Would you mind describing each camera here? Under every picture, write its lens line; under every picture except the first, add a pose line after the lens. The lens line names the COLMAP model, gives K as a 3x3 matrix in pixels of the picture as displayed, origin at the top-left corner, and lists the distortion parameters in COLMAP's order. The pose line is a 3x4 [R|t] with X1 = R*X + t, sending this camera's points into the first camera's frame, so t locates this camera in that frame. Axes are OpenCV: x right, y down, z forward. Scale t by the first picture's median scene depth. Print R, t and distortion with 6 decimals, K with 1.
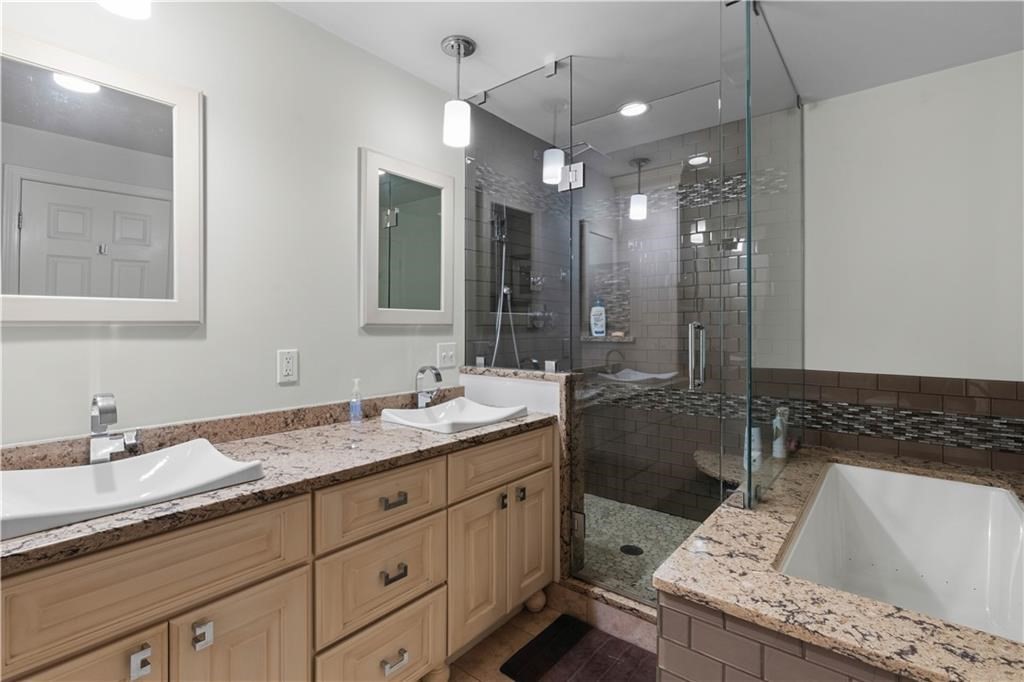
lens RADIAL K [[473.7, 0, 505.0], [0, 473.7, 324.7], [0, 0, 1]] dist [-0.013197, -0.000132]
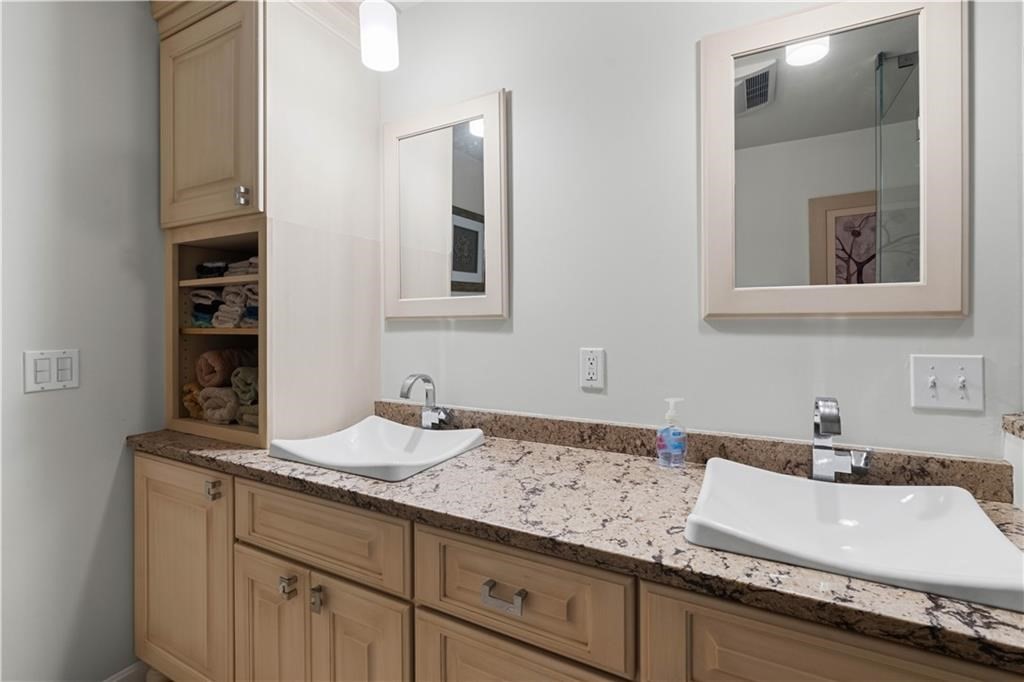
lens RADIAL K [[457.3, 0, 513.0], [0, 457.3, 325.6], [0, 0, 1]] dist [-0.012399, 0.000057]
pose [[0.206956, 0.003059, -0.978345, 0.301116], [0.005615, 0.999975, 0.004315, 0.010588], [0.978334, -0.006387, 0.206934, 0.759722]]
